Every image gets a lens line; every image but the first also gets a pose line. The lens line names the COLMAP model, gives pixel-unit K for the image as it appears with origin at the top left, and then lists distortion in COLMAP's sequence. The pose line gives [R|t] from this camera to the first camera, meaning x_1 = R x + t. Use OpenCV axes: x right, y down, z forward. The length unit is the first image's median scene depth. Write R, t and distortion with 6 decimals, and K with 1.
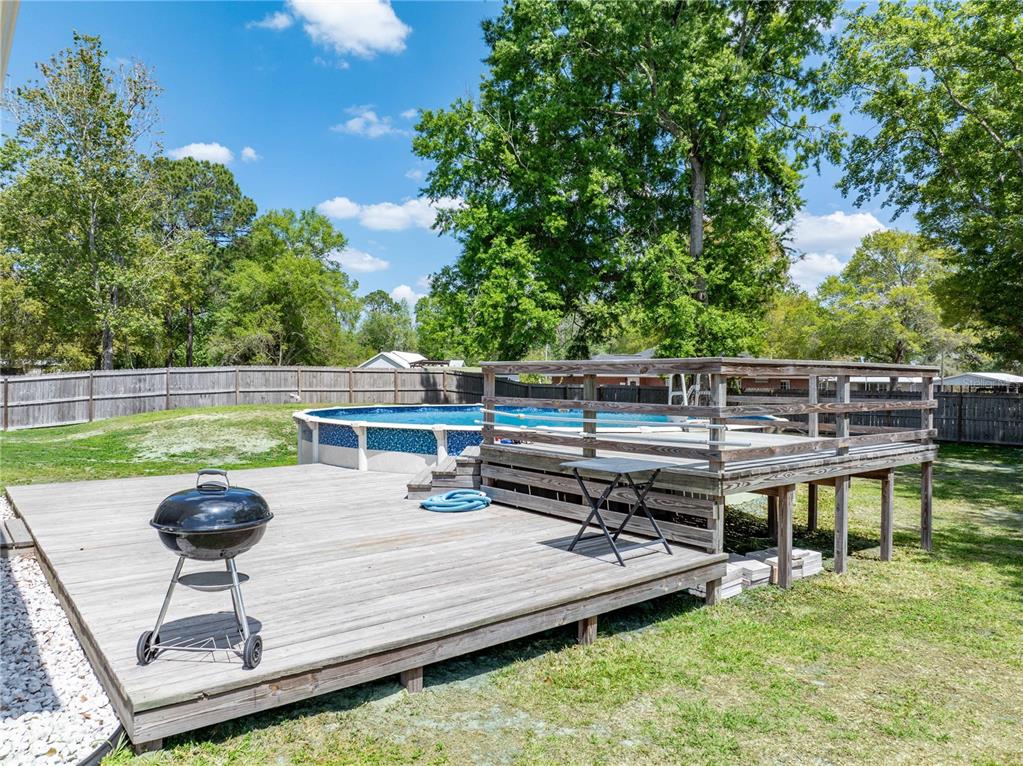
lens RADIAL K [[721.6, 0, 512.8], [0, 721.6, 383.1], [0, 0, 1]] dist [-0.063951, 0.038523]
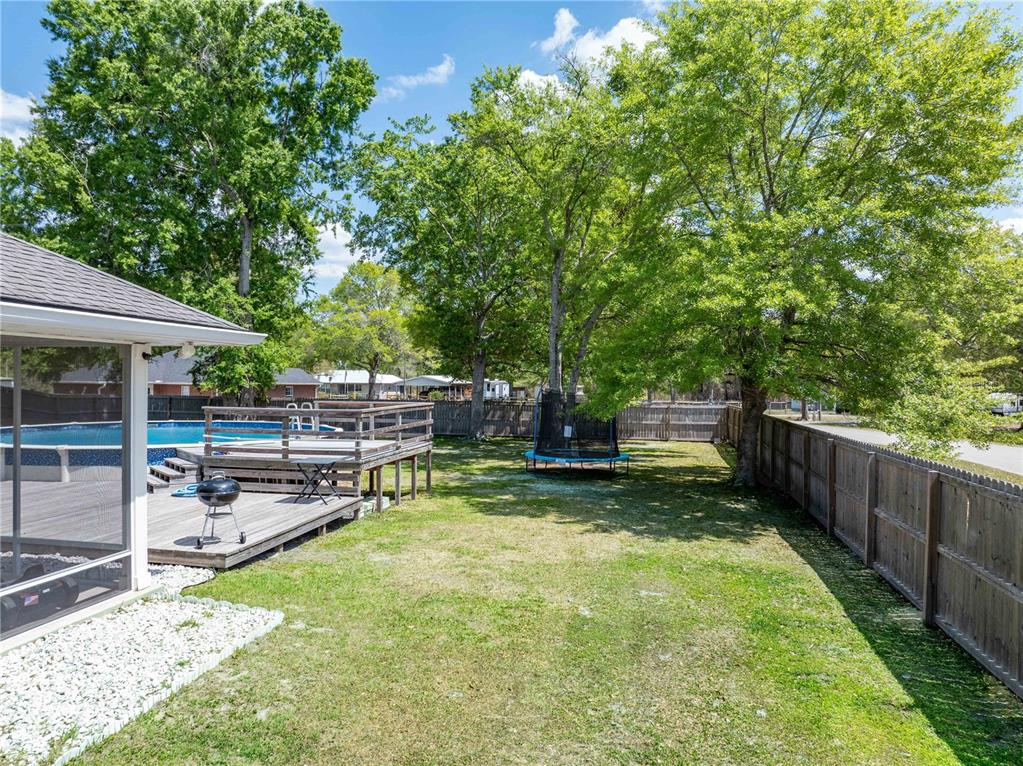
lens RADIAL K [[721.6, 0, 521.0], [0, 721.6, 385.4], [0, 0, 1]] dist [-0.063951, 0.038523]
pose [[0.755547, -0.005686, 0.655070, -0.206009], [-0.000669, 0.999955, 0.009451, -0.034375], [-0.655094, -0.007579, 0.755509, -0.264883]]
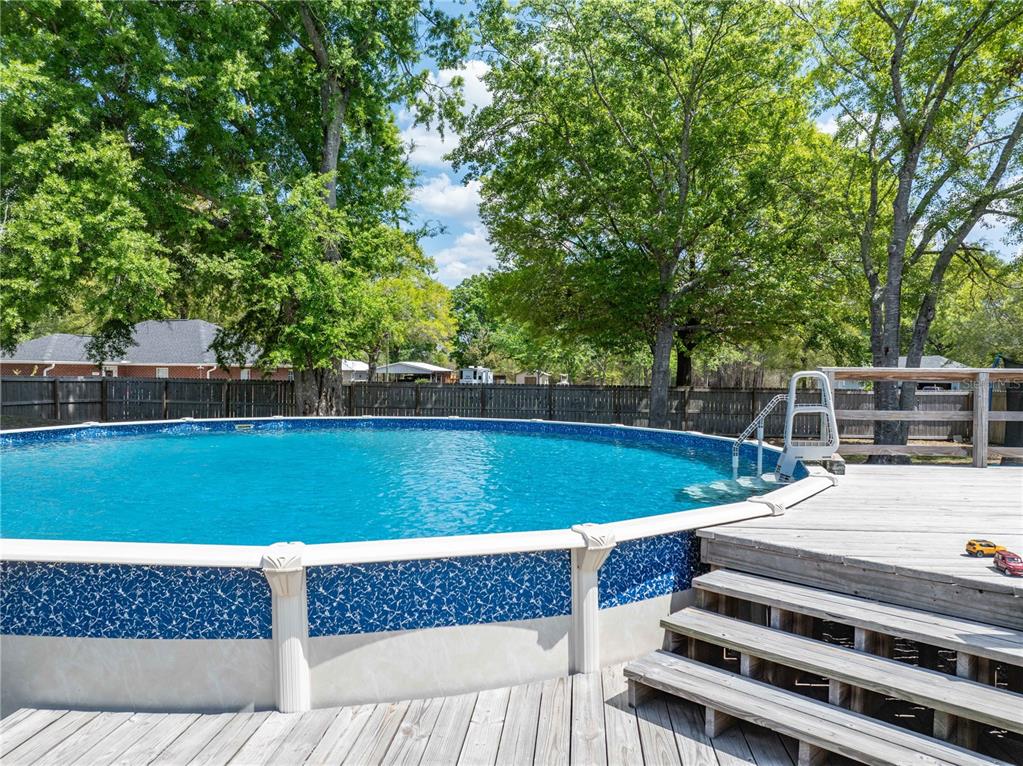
lens RADIAL K [[721.6, 0, 511.0], [0, 721.6, 377.1], [0, 0, 1]] dist [-0.063951, 0.038523]
pose [[0.695461, -0.006001, 0.718539, -0.170525], [-0.002077, 0.999944, 0.010361, -0.008692], [-0.718561, -0.008698, 0.695410, 0.353146]]
